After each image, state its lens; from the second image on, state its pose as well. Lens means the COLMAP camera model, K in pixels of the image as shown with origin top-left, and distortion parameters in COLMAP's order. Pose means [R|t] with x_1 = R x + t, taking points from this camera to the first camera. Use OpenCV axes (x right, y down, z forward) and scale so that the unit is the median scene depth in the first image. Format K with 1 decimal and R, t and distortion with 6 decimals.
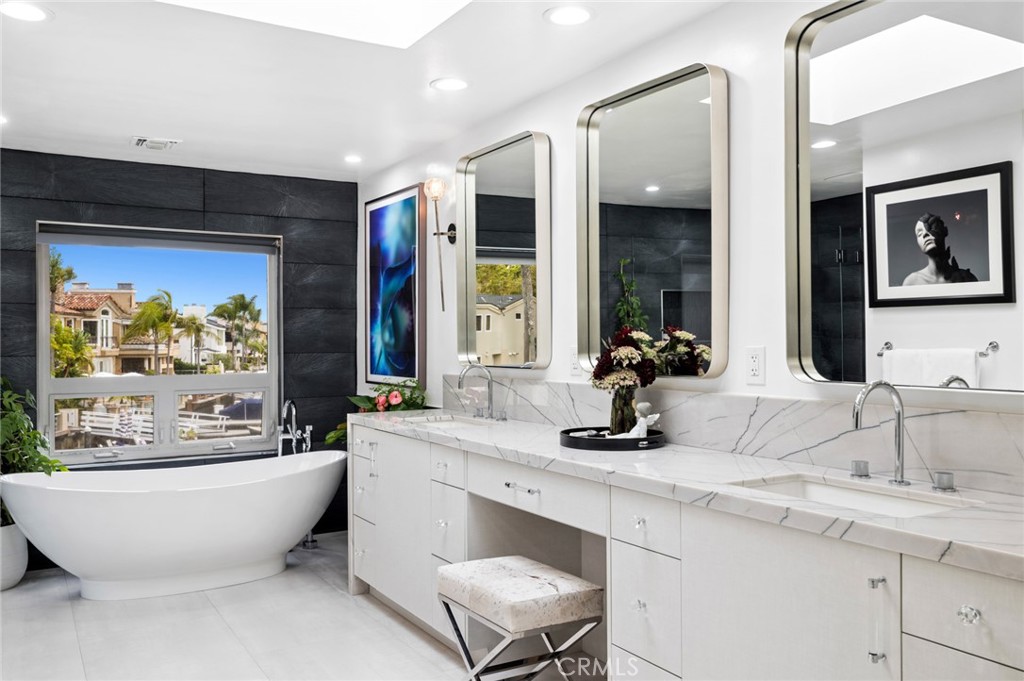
lens RADIAL K [[828.6, 0, 512.0], [0, 828.6, 340.5], [0, 0, 1]] dist [0.010579, 0.003873]
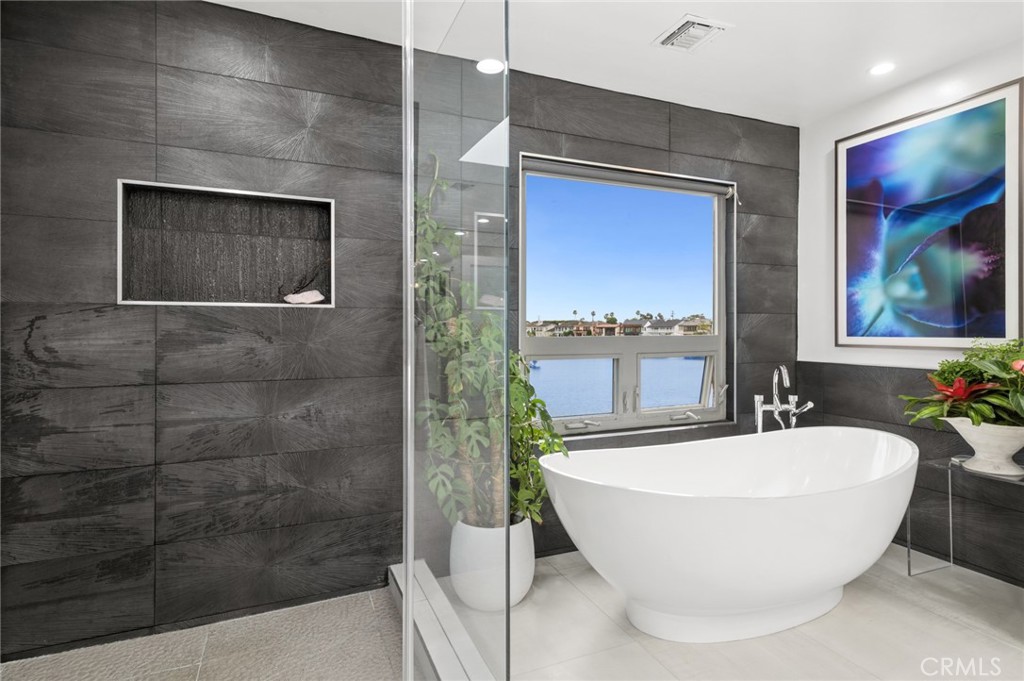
lens RADIAL K [[525.0, 0, 511.8], [0, 525.0, 321.7], [0, 0, 1]] dist [-0.000160, 0.000055]
pose [[0.990242, 0.000439, -0.139360, -0.457843], [-0.002616, 0.999877, -0.015436, 0.035770], [0.139336, 0.015650, 0.990121, 0.423742]]
